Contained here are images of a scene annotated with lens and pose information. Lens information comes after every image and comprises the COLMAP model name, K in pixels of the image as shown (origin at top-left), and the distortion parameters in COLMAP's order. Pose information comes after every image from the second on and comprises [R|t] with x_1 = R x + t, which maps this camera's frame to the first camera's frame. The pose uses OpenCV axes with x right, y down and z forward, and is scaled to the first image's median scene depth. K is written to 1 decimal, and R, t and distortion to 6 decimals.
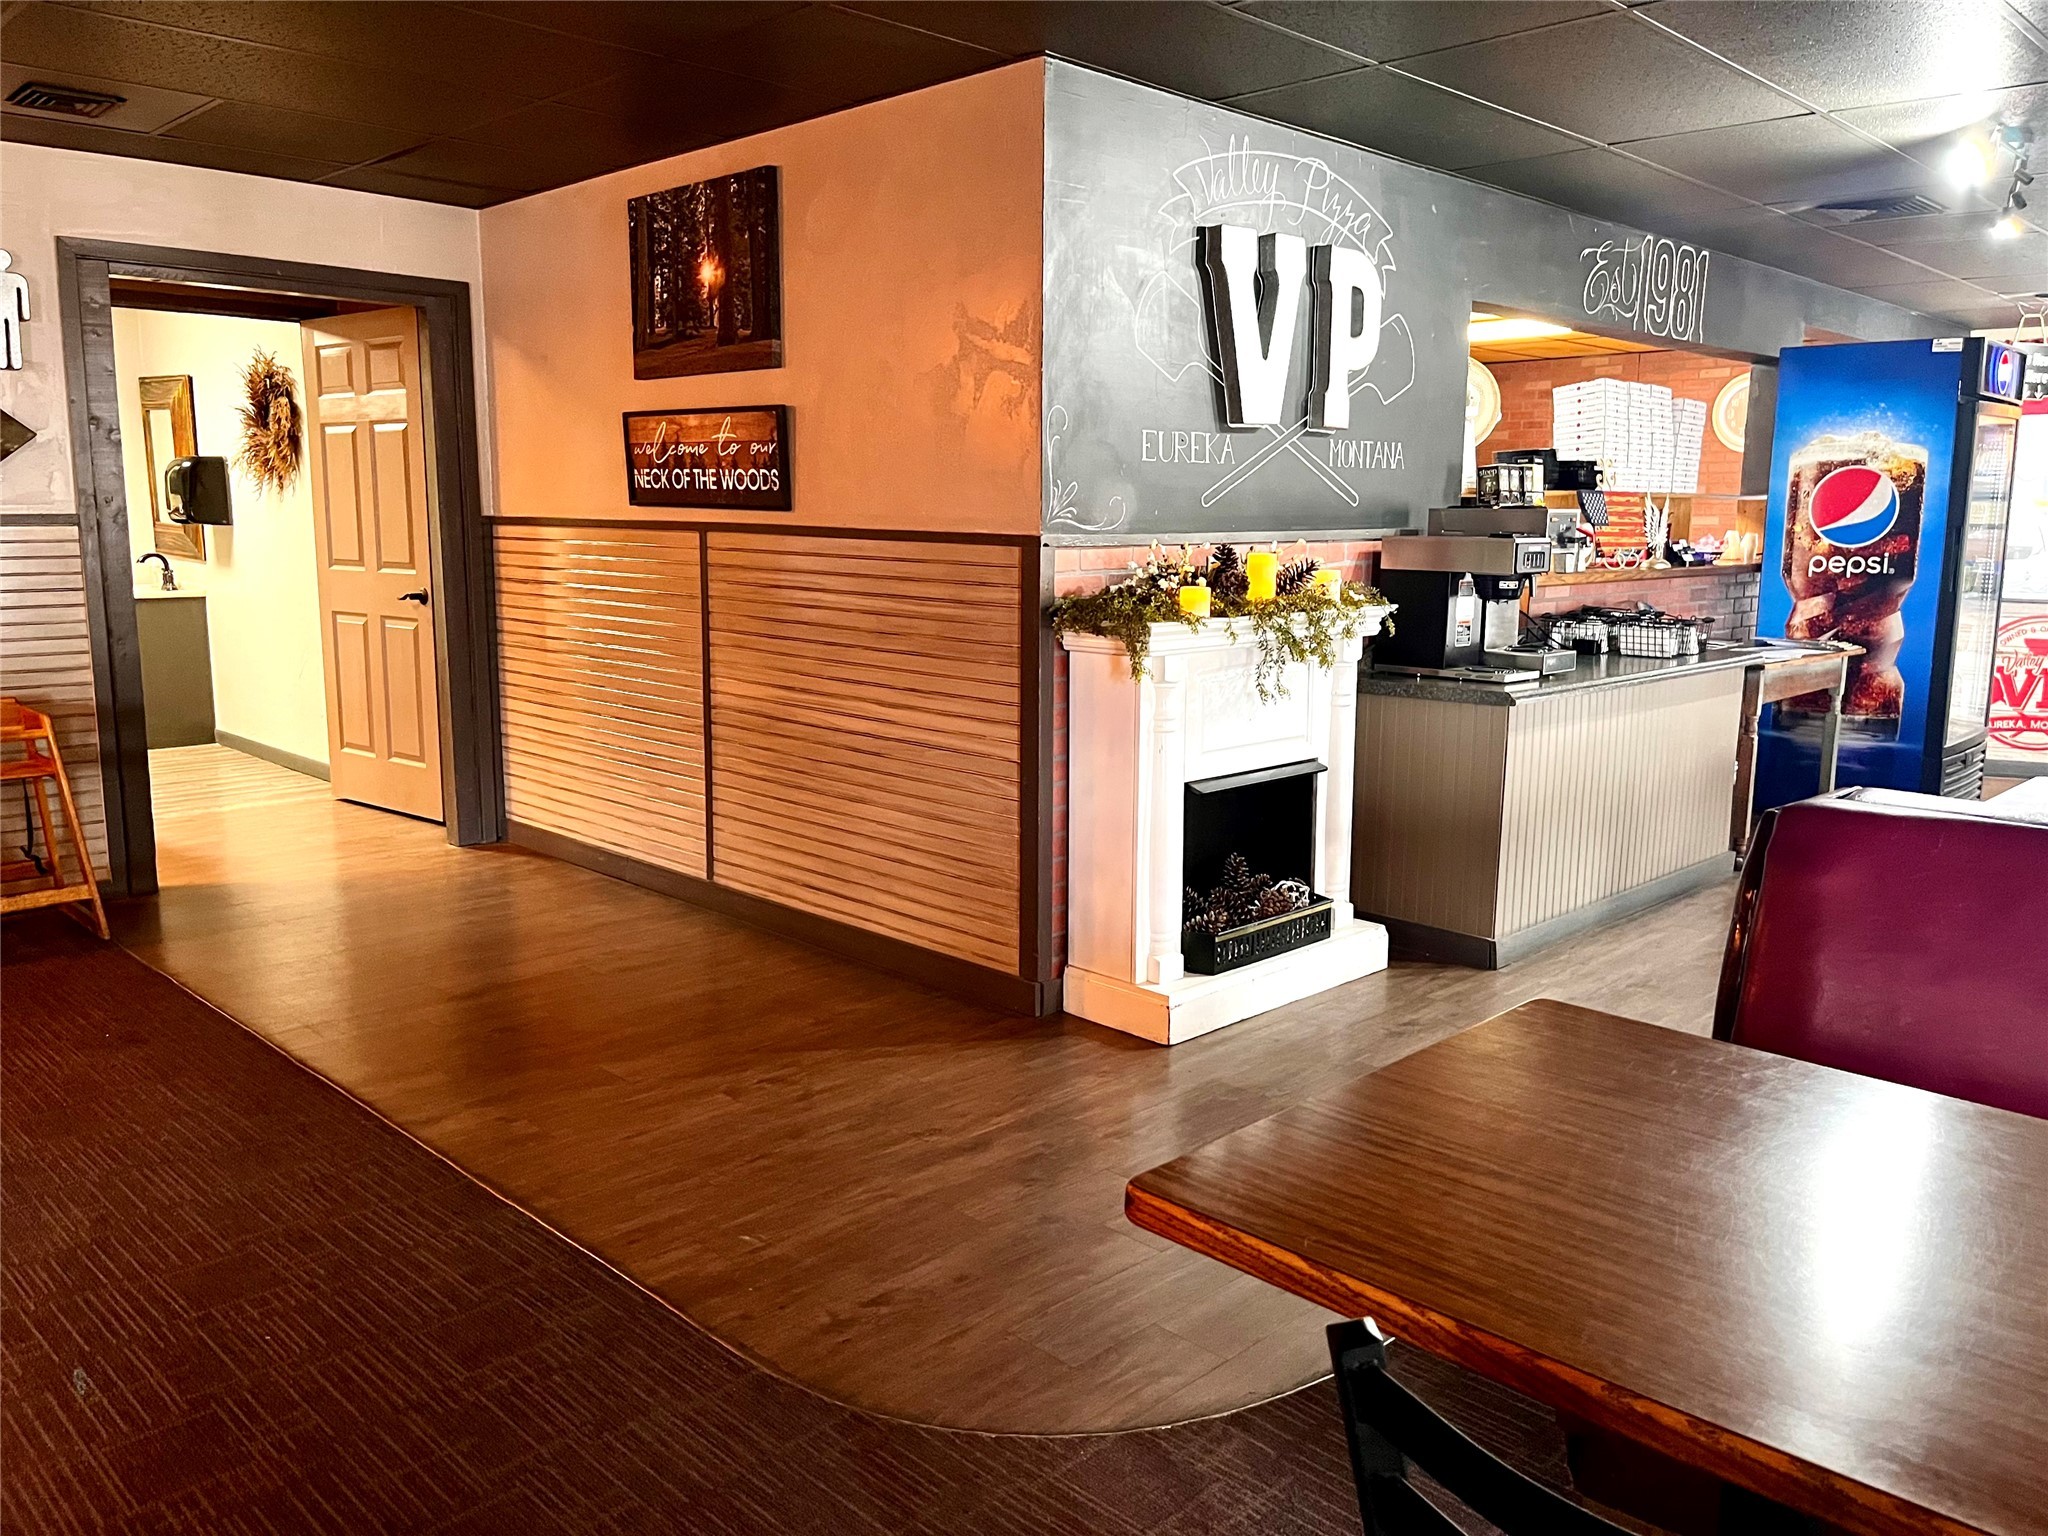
lens RADIAL K [[1552.8, 0, 1022.5], [0, 1552.8, 764.5], [0, 0, 1]] dist [0.003131, -0.001128]
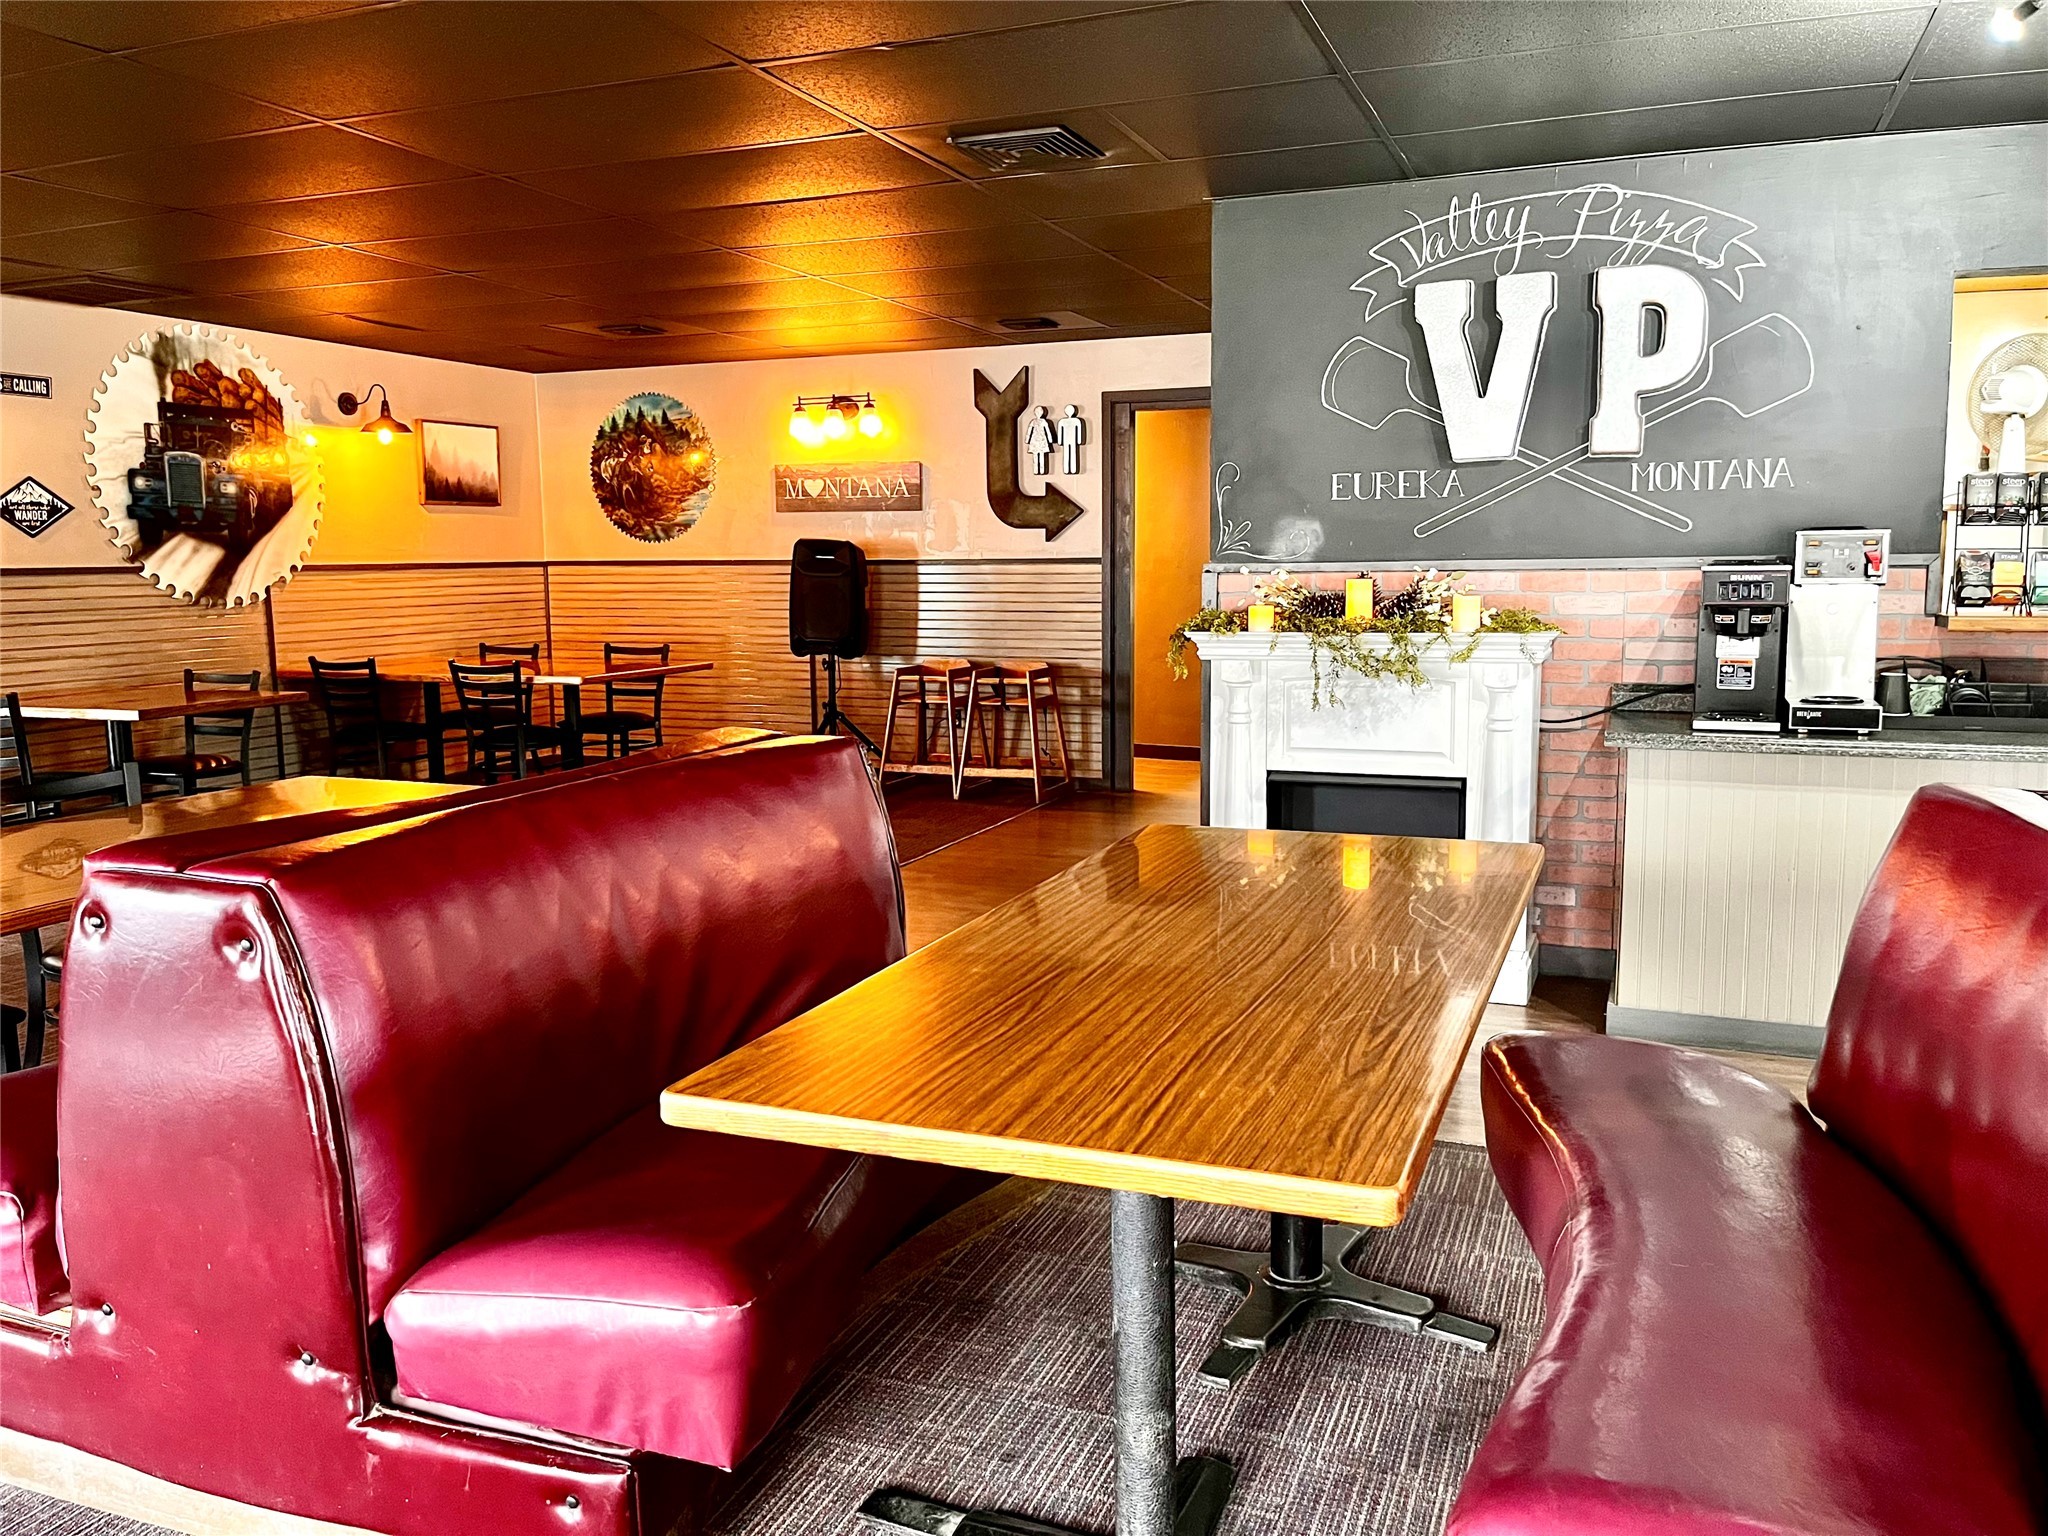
lens RADIAL K [[1552.8, 0, 1024.8], [0, 1552.8, 773.6], [0, 0, 1]] dist [0.003131, -0.001128]
pose [[0.390305, 0.114727, -0.913509, 0.977947], [-0.128483, 0.989284, 0.069348, -0.038841], [0.911676, 0.090303, 0.400863, 0.296949]]
